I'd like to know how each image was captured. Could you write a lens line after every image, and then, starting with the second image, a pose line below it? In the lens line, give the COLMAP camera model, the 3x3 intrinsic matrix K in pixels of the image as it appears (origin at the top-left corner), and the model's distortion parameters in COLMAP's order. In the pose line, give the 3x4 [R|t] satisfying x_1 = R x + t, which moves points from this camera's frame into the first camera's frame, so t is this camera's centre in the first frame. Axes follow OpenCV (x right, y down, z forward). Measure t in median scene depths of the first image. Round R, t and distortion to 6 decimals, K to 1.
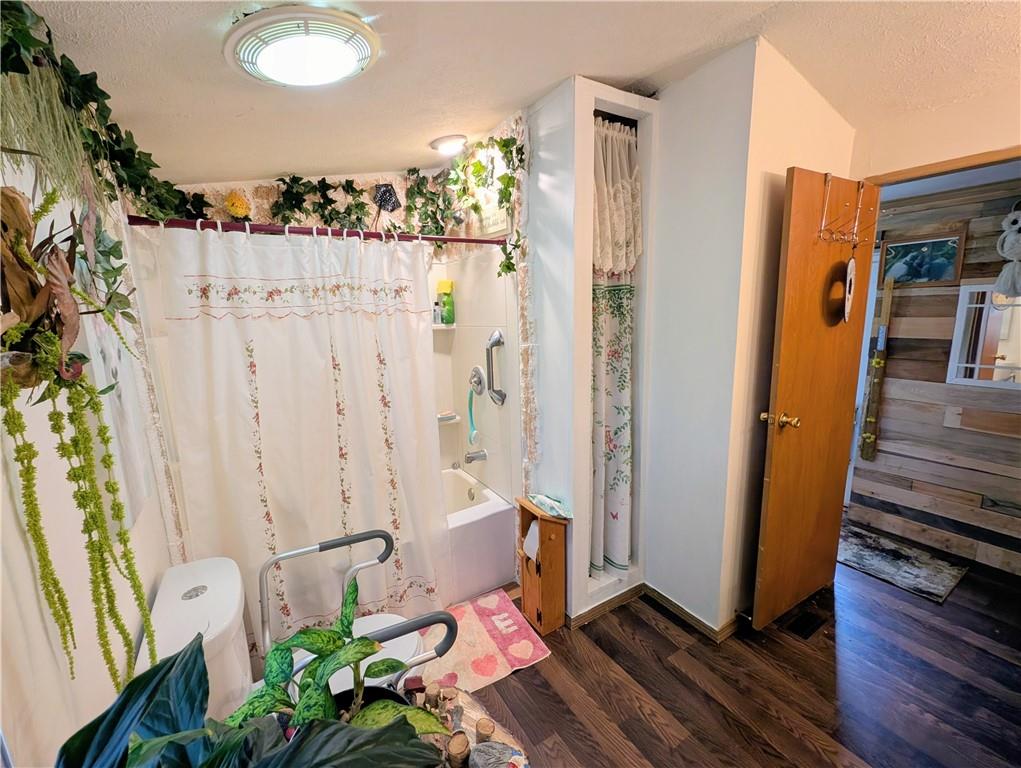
lens RADIAL K [[422.3, 0, 505.0], [0, 422.3, 380.9], [0, 0, 1]] dist [0.003425, -0.000573]
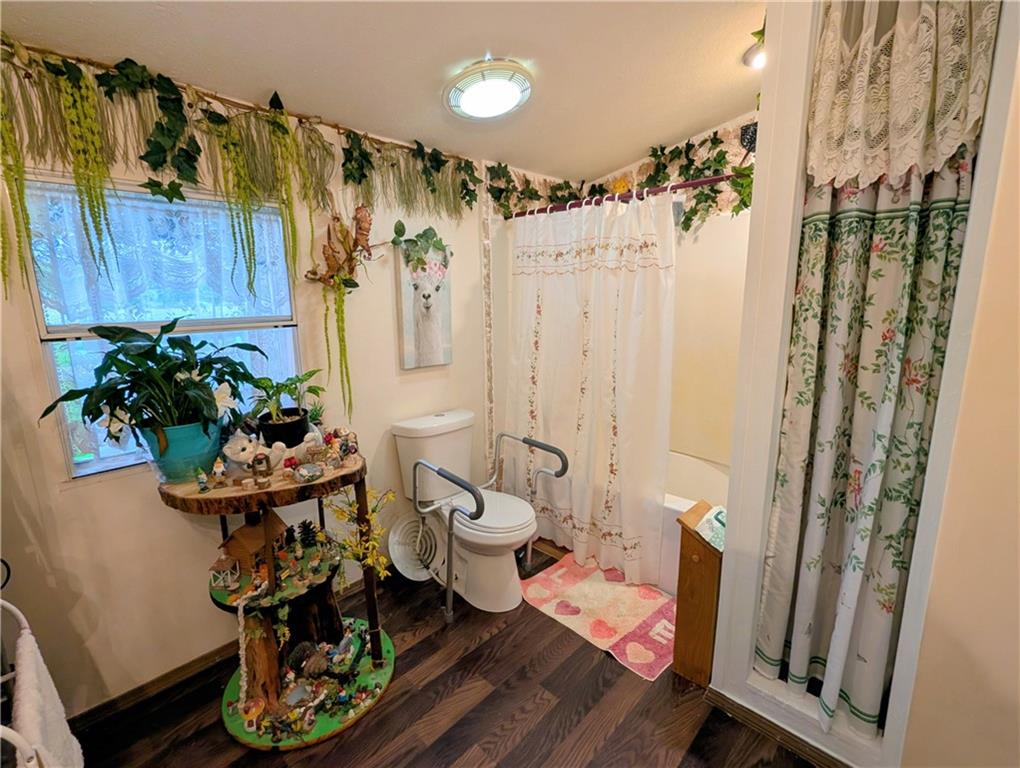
lens RADIAL K [[448.6, 0, 507.7], [0, 448.6, 383.8], [0, 0, 1]] dist [0.001573, 0.000311]
pose [[0.265788, 0.209829, -0.940919, 0.733043], [-0.165720, 0.971441, 0.169823, -0.022795], [0.949681, 0.110792, 0.292970, 0.409402]]
